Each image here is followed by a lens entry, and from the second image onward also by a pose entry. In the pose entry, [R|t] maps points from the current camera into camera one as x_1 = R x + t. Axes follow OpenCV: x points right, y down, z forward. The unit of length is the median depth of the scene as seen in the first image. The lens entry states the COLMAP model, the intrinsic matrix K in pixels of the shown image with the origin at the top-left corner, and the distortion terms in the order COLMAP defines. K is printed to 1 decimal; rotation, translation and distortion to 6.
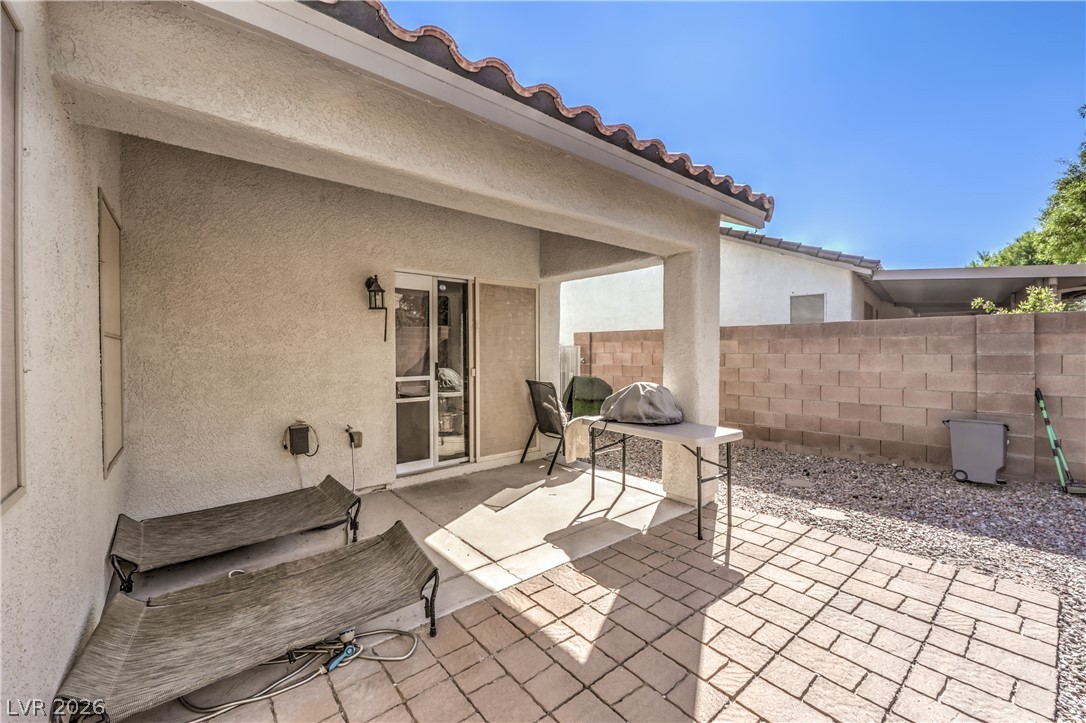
lens RADIAL K [[427.1, 0, 543.0], [0, 427.1, 361.5], [0, 0, 1]] dist [0.000215, 0.000091]
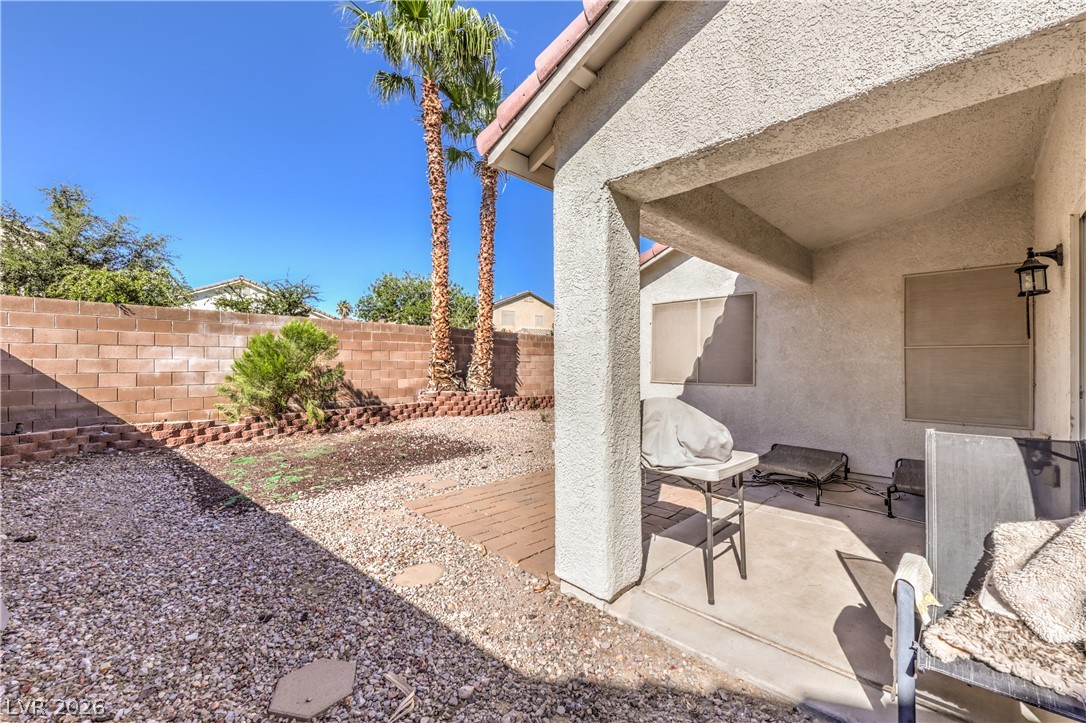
lens RADIAL K [[427.1, 0, 543.0], [0, 427.1, 361.5], [0, 0, 1]] dist [0.000215, 0.000091]
pose [[-0.994901, 0.001171, -0.100849, 0.517854], [-0.000761, 0.999817, 0.019121, -0.024668], [0.100853, 0.019100, -0.994718, 1.704299]]
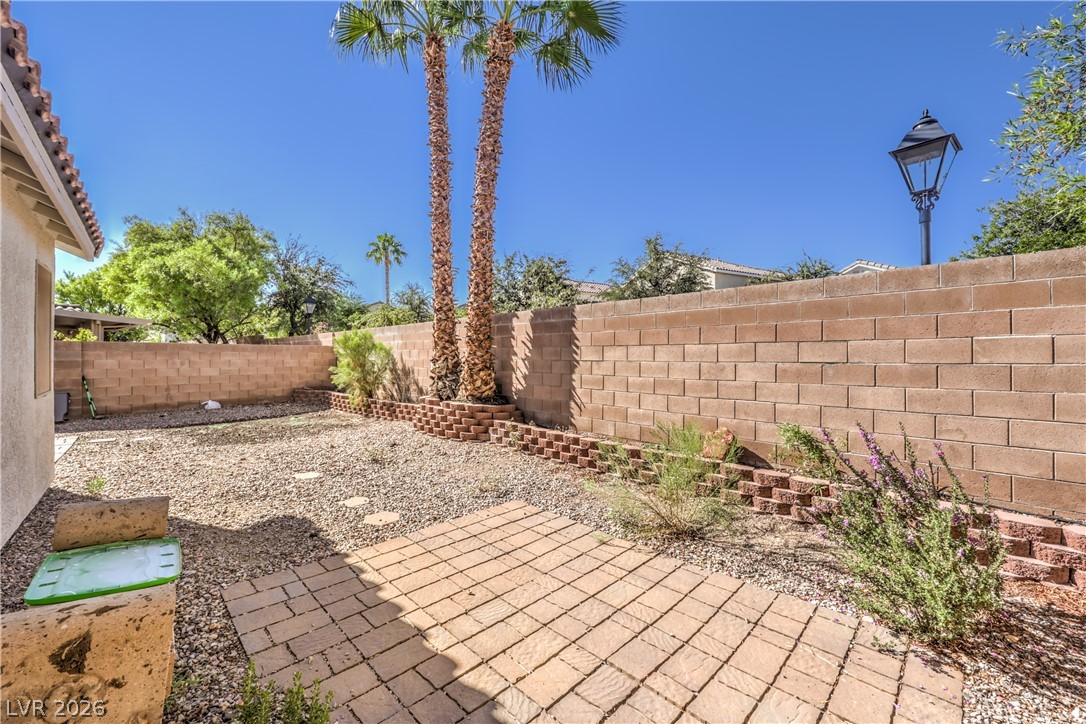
lens RADIAL K [[427.1, 0, 543.0], [0, 427.1, 362.0], [0, 0, 1]] dist [0.000215, 0.000091]
pose [[-0.060860, 0.004277, 0.998137, -1.189759], [0.018929, 0.999816, -0.003130, 0.044060], [-0.997967, 0.018703, -0.060930, -1.237452]]
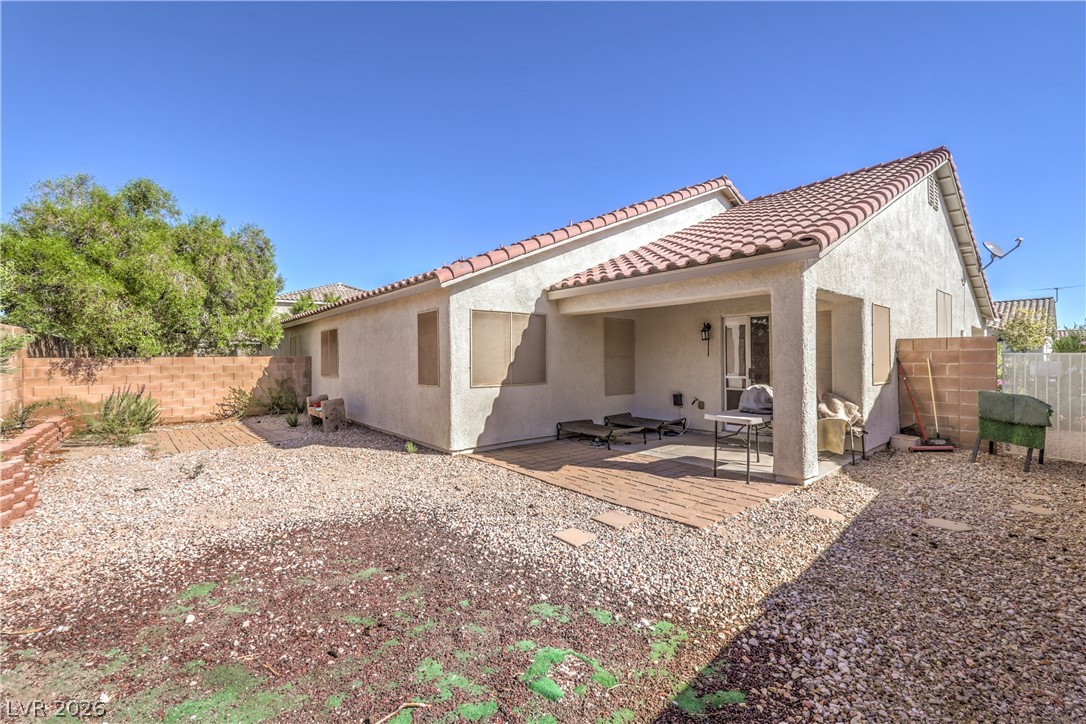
lens RADIAL K [[450.6, 0, 543.0], [0, 450.6, 362.0], [0, 0, 1]] dist [-0.000037, 0.000031]
pose [[0.001563, 0.011249, -0.999936, 1.779513], [-0.013415, 0.999847, 0.011227, -0.036467], [0.999909, 0.013397, 0.001713, 0.259606]]
